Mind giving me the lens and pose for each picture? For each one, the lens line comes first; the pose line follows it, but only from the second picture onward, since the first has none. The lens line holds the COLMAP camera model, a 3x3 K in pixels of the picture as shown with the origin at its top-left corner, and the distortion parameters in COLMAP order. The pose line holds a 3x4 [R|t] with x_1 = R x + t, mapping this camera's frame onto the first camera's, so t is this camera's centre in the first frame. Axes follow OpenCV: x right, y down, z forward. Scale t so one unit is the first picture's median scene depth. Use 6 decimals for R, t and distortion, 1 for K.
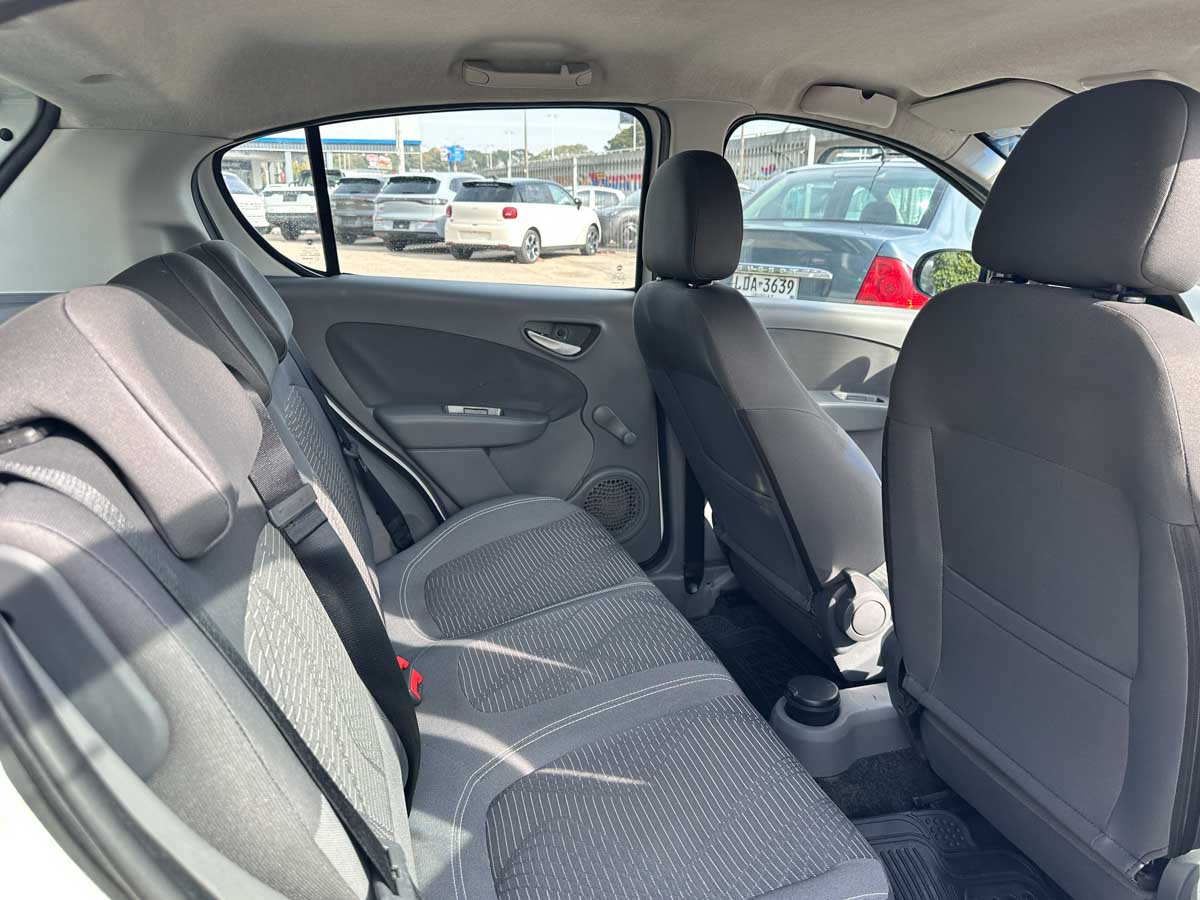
lens RADIAL K [[862.8, 0, 597.1], [0, 862.8, 449.2], [0, 0, 1]] dist [0.020948, -0.037431]
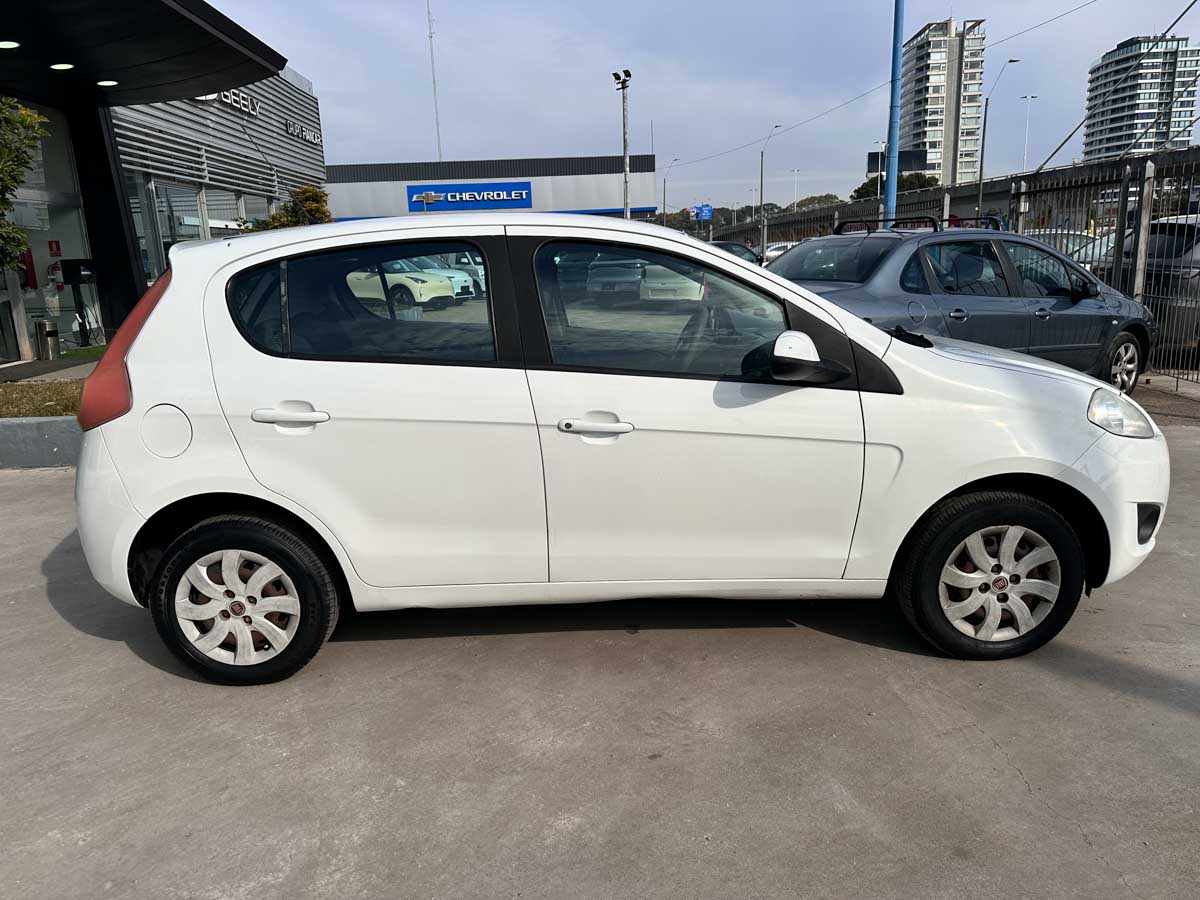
lens RADIAL K [[862.8, 0, 579.9], [0, 862.8, 448.6], [0, 0, 1]] dist [0.020948, -0.037431]
pose [[0.950339, 0.012675, -0.310959, 0.111438], [-0.031017, 0.998053, -0.054112, 0.030565], [0.309667, 0.061070, 0.948882, -0.132766]]
